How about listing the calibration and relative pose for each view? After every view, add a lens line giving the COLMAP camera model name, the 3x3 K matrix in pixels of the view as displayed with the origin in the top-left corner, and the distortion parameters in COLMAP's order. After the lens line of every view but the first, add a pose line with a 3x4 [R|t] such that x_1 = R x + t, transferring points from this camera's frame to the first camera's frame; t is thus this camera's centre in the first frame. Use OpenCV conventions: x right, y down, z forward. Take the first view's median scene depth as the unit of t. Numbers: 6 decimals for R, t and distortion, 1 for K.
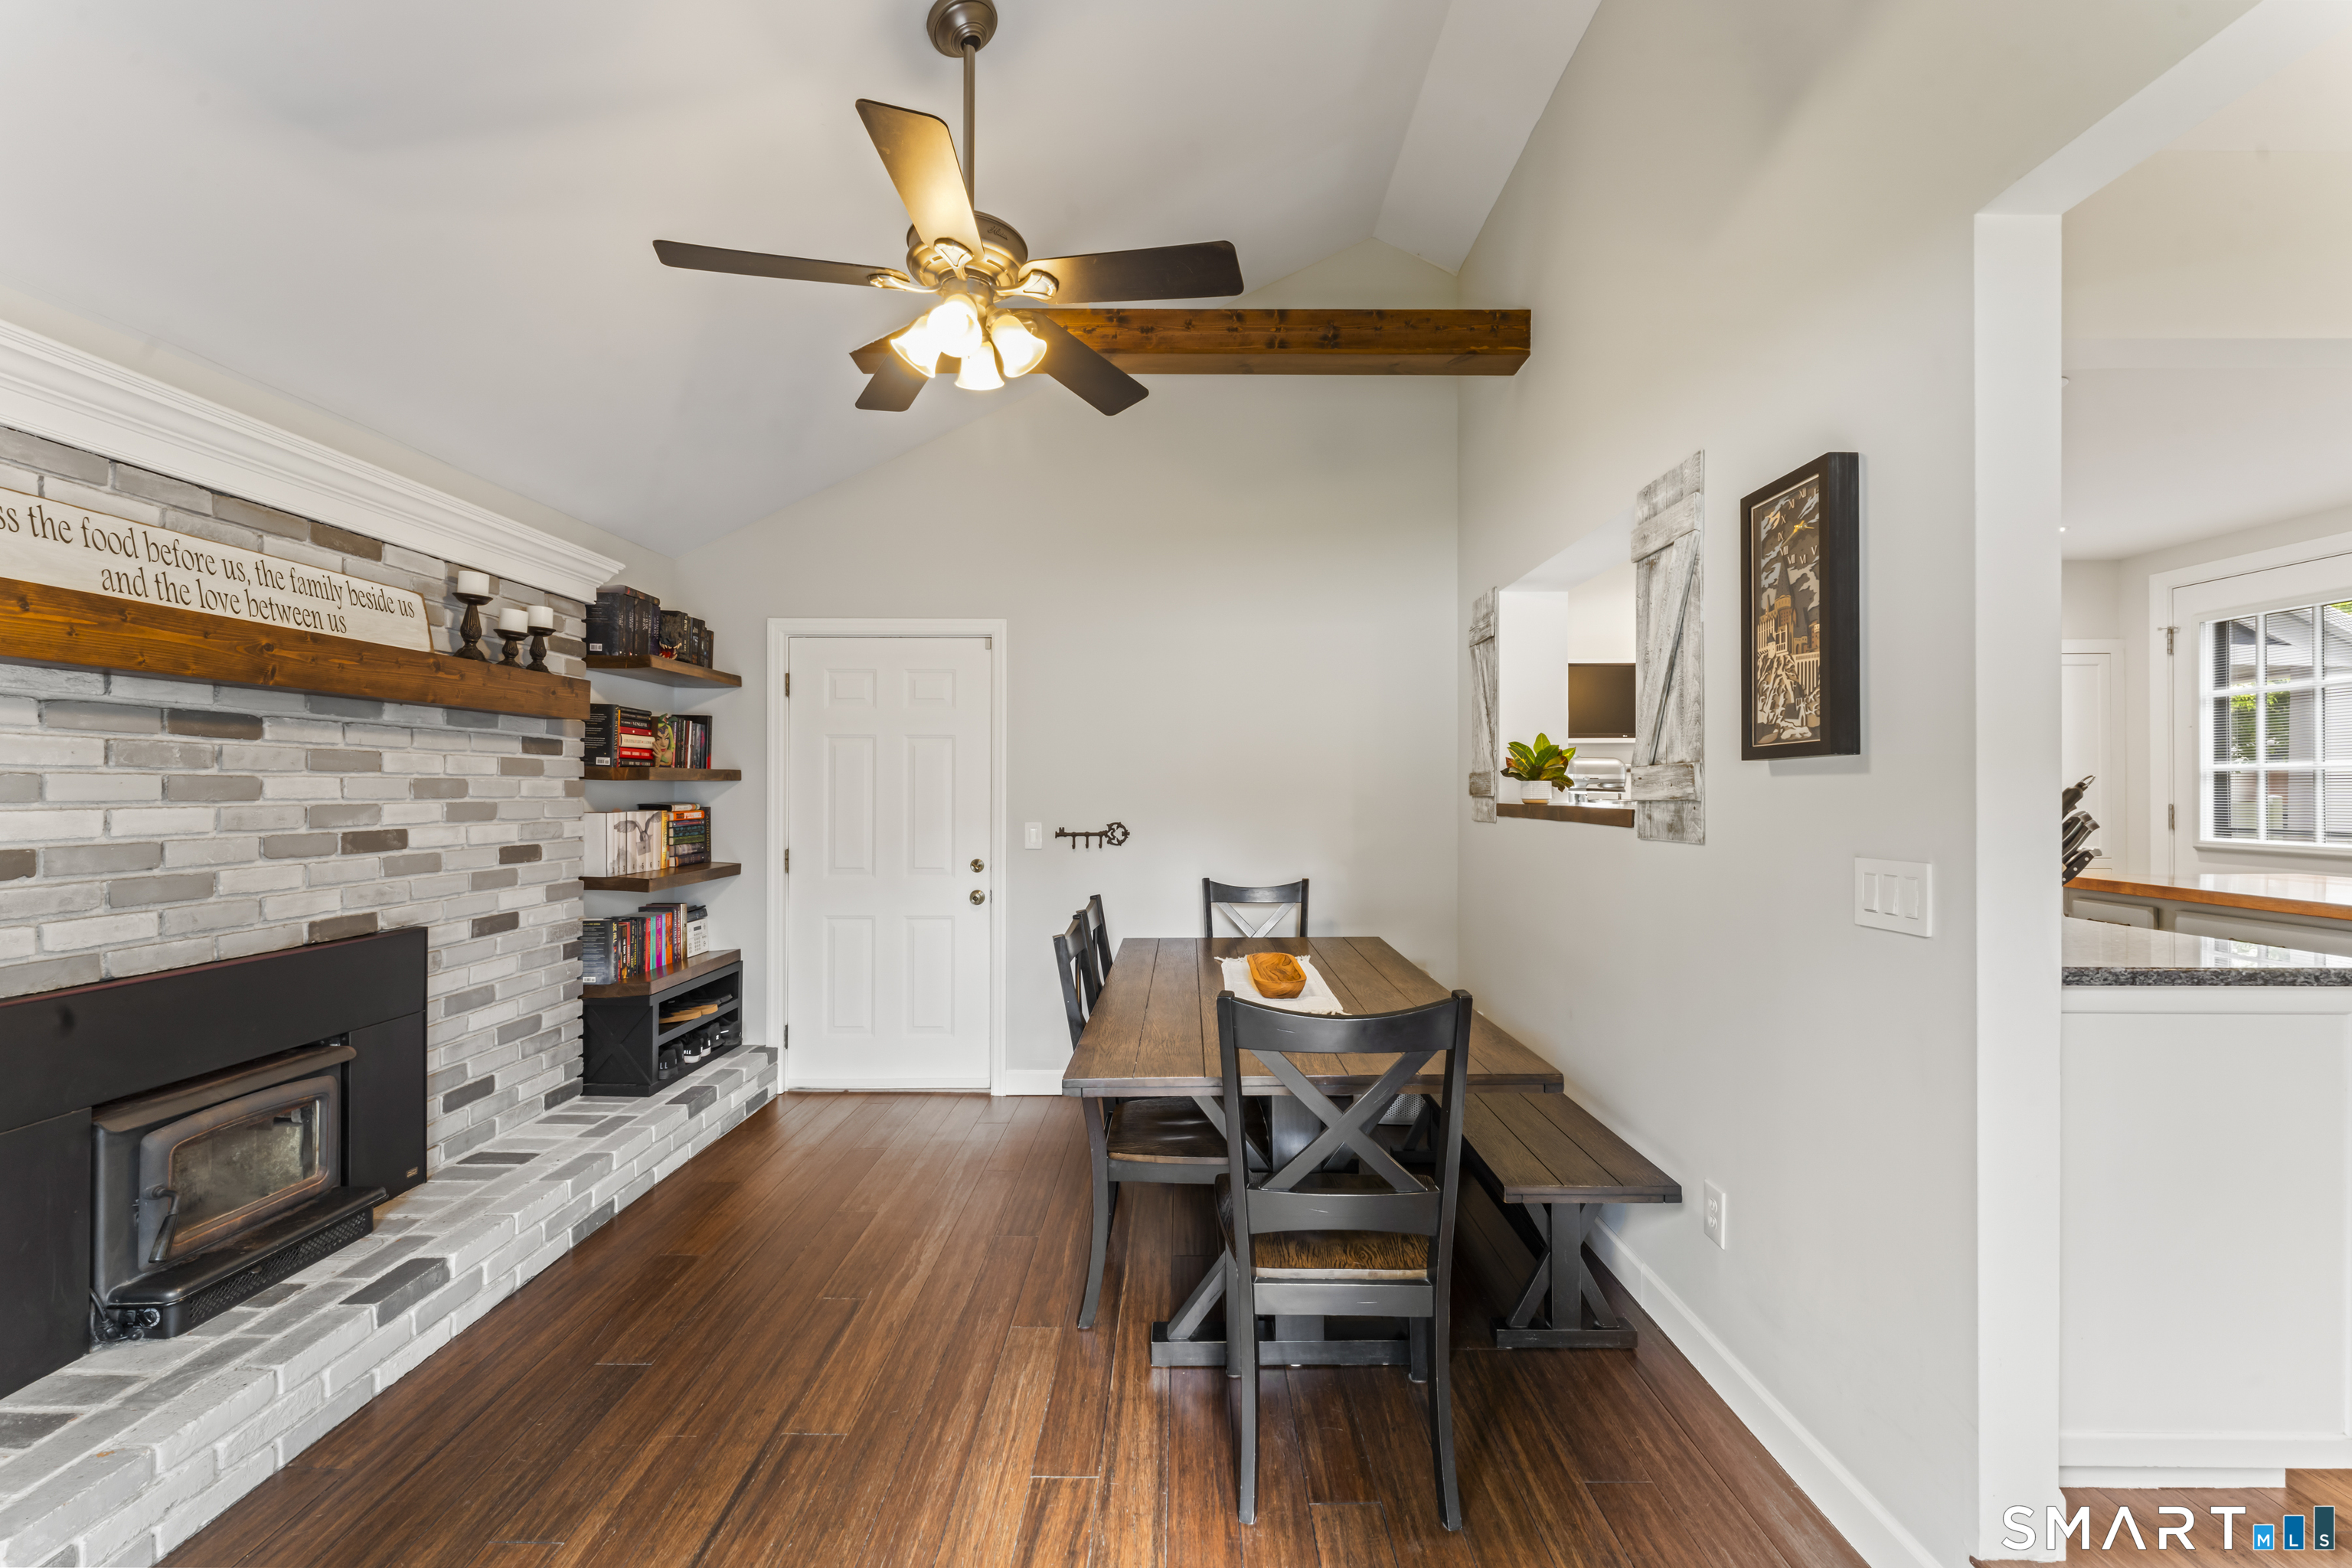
lens RADIAL K [[947.5, 0, 1178.4], [0, 947.5, 790.2], [0, 0, 1]] dist [-0.003580, -0.000135]
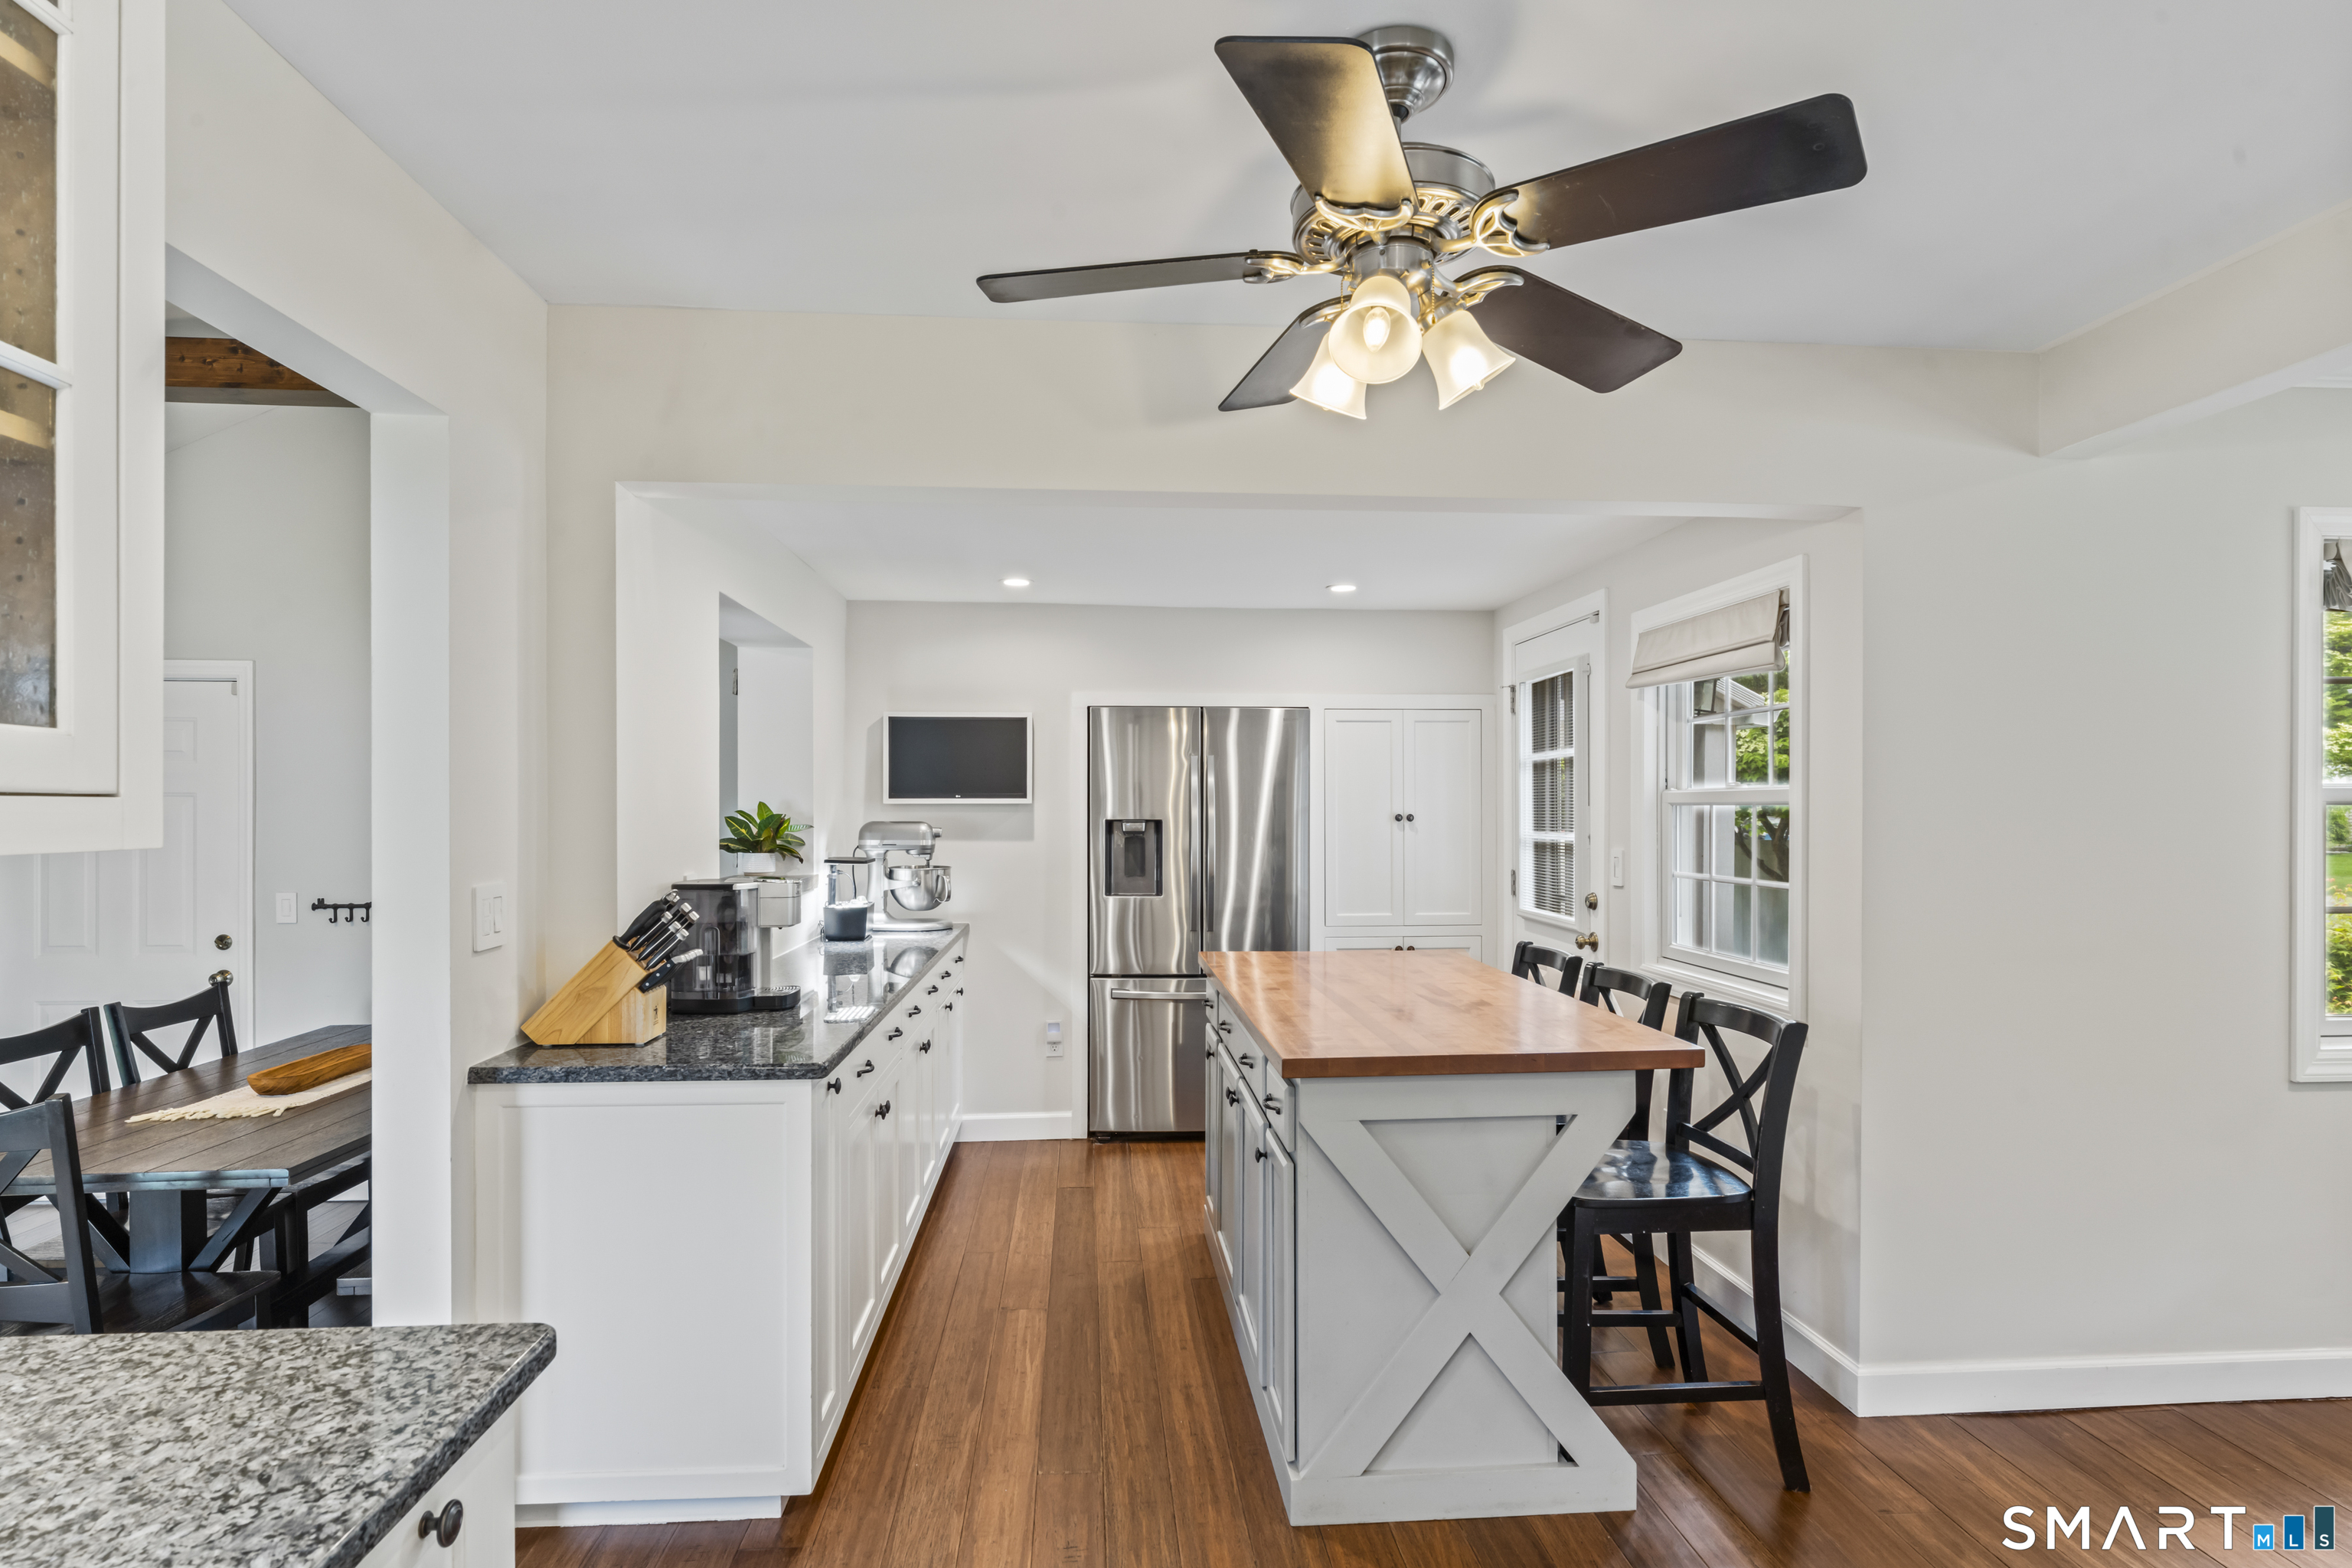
lens RADIAL K [[1224.4, 0, 1165.5], [0, 1224.4, 798.5], [0, 0, 1]] dist [-0.002851, -0.000083]
pose [[0.996315, 0.002359, 0.085736, 1.090649], [-0.001696, 0.999968, -0.007801, -0.088889], [-0.085752, 0.007626, 0.996287, -0.381904]]
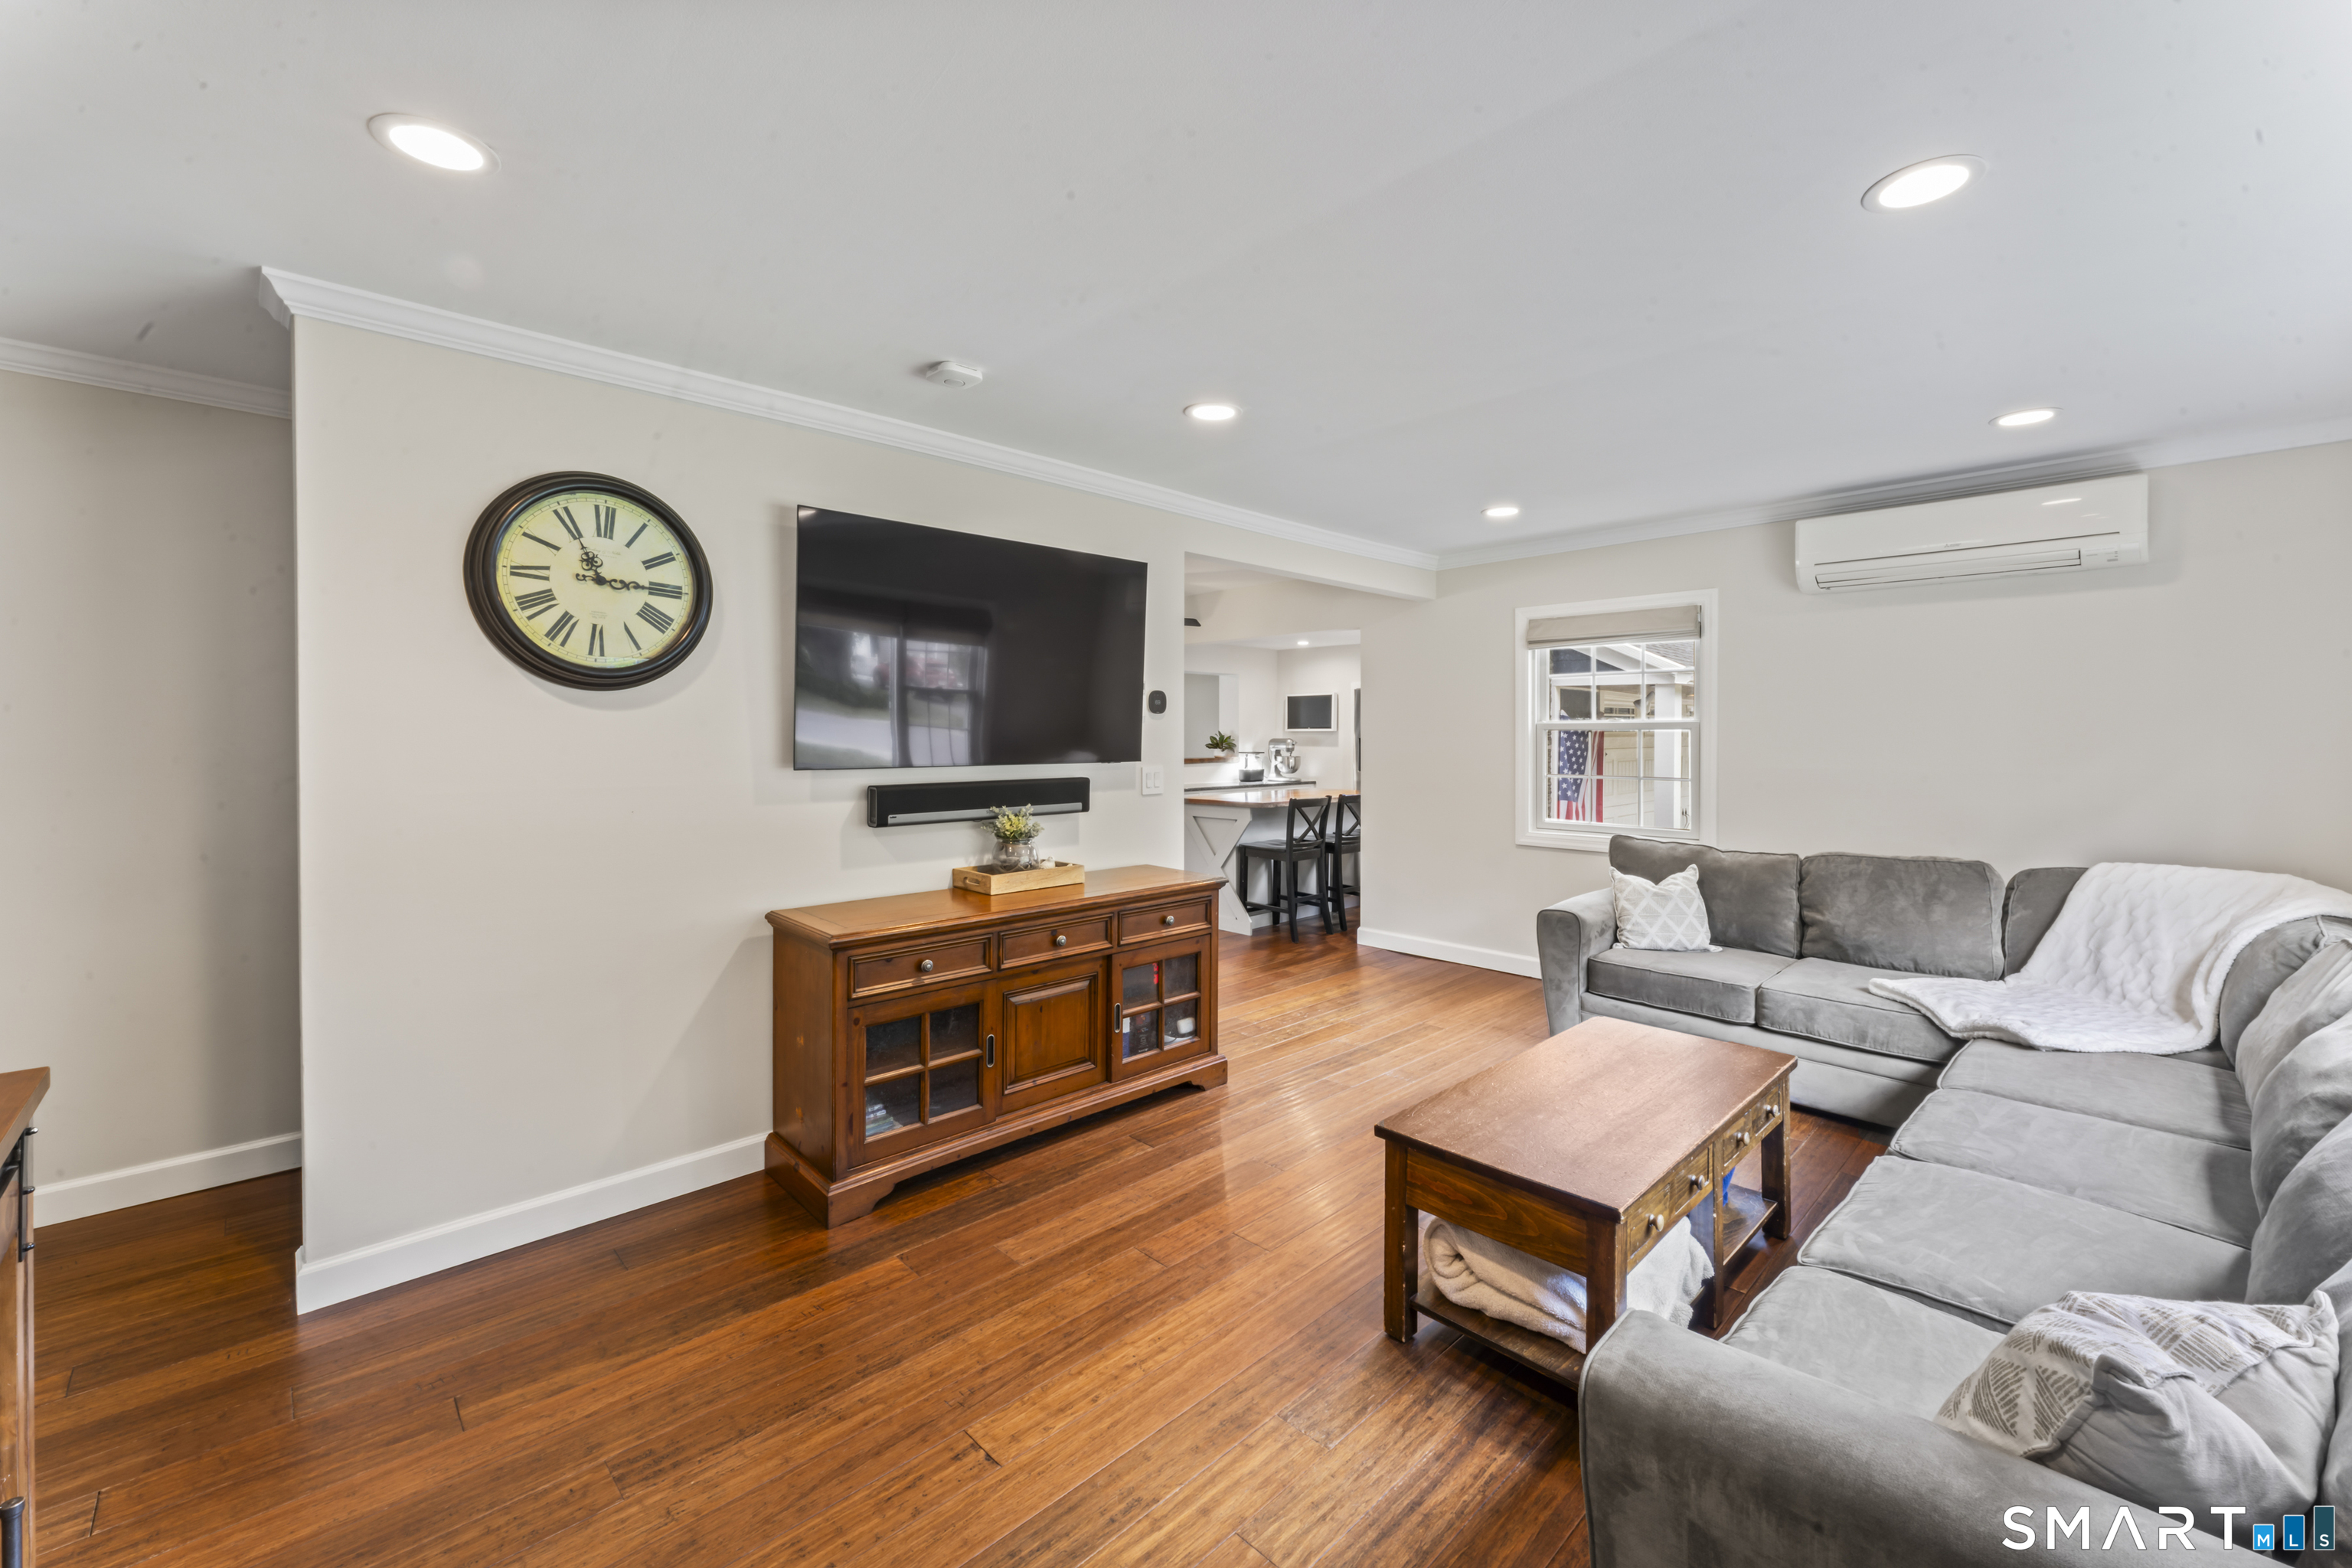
lens RADIAL K [[947.5, 0, 1174.0], [0, 947.5, 749.8], [0, 0, 1]] dist [-0.003580, -0.000135]
pose [[0.700102, 0.010711, -0.713963, 3.513709], [0.002006, 0.999854, 0.016967, -0.085852], [0.714040, -0.013311, 0.699978, -1.513506]]
